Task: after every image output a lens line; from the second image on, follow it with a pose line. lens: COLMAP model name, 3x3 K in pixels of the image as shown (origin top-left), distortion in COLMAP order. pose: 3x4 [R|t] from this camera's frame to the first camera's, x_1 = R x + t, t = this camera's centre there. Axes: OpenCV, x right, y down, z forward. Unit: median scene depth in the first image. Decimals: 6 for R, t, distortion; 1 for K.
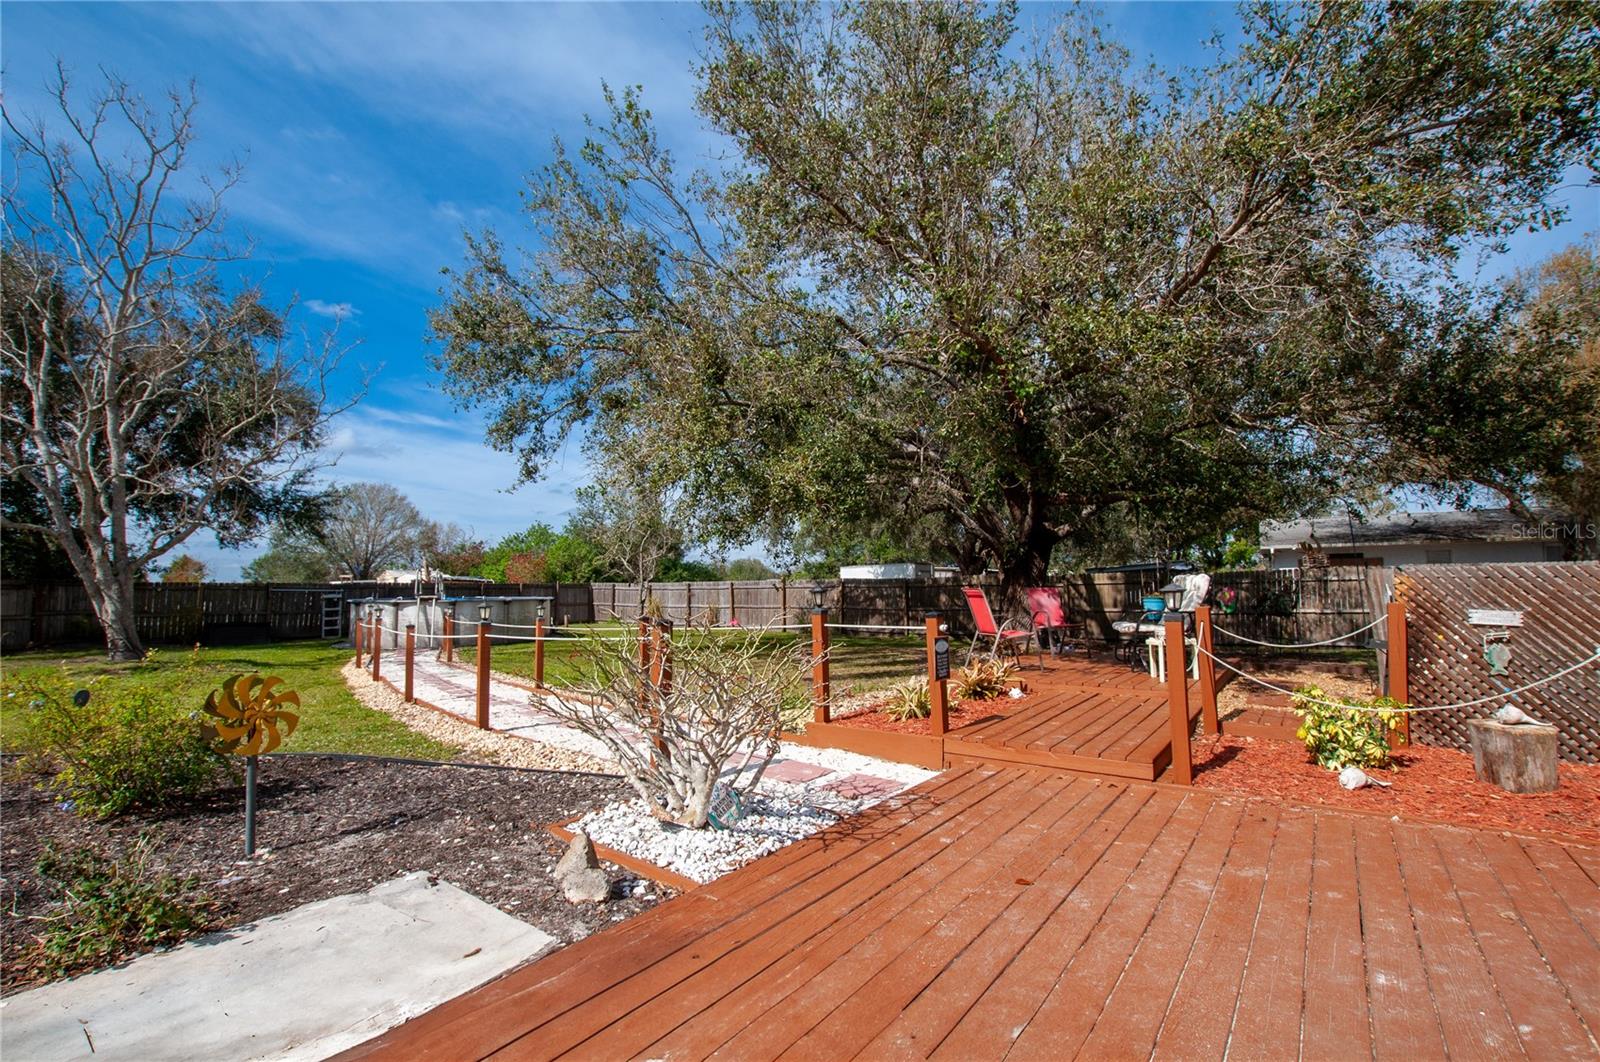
lens RADIAL K [[709.5, 0, 796.4], [0, 709.5, 535.4], [0, 0, 1]] dist [-0.032067, 0.004026]
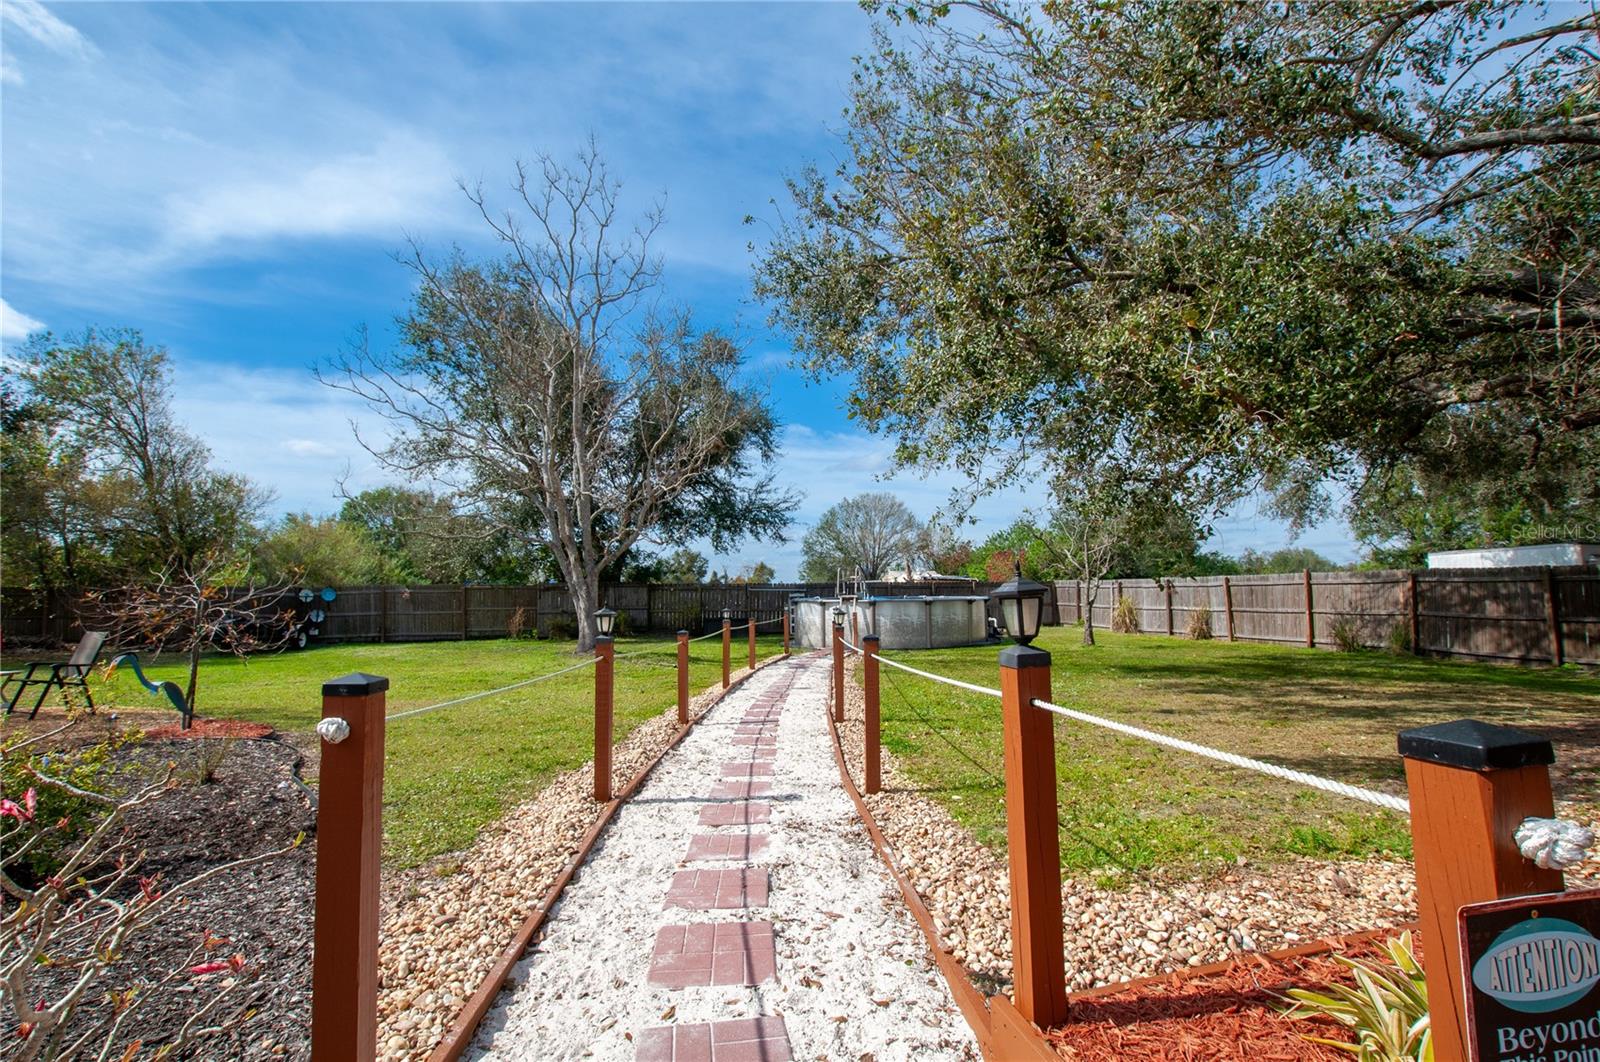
lens RADIAL K [[709.5, 0, 796.4], [0, 709.5, 535.4], [0, 0, 1]] dist [-0.032067, 0.004026]
pose [[0.767412, -0.049343, -0.639253, 0.040913], [0.050845, 0.998578, -0.016040, 0.013669], [0.639135, -0.020193, 0.768829, 0.178555]]
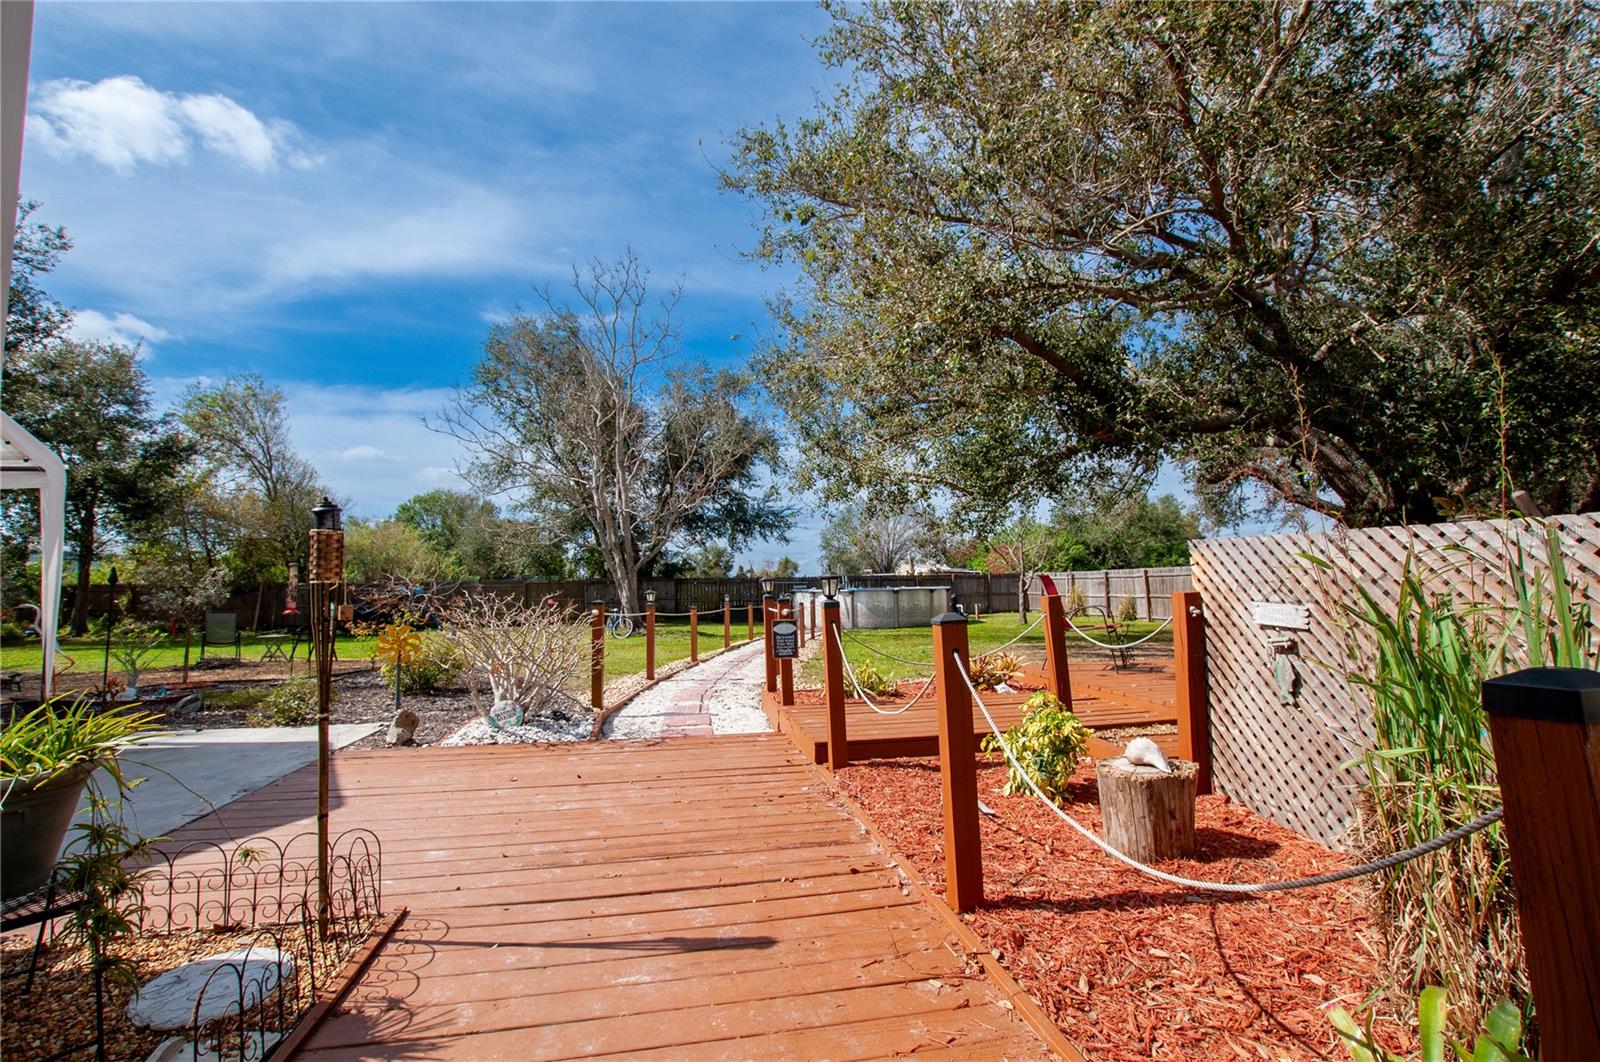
lens RADIAL K [[709.5, 0, 796.4], [0, 709.5, 535.4], [0, 0, 1]] dist [-0.032067, 0.004026]
pose [[0.740978, -0.050345, -0.669640, 0.217546], [0.059716, 0.998175, -0.008967, 0.004887], [0.668869, -0.033343, 0.742632, 0.044574]]
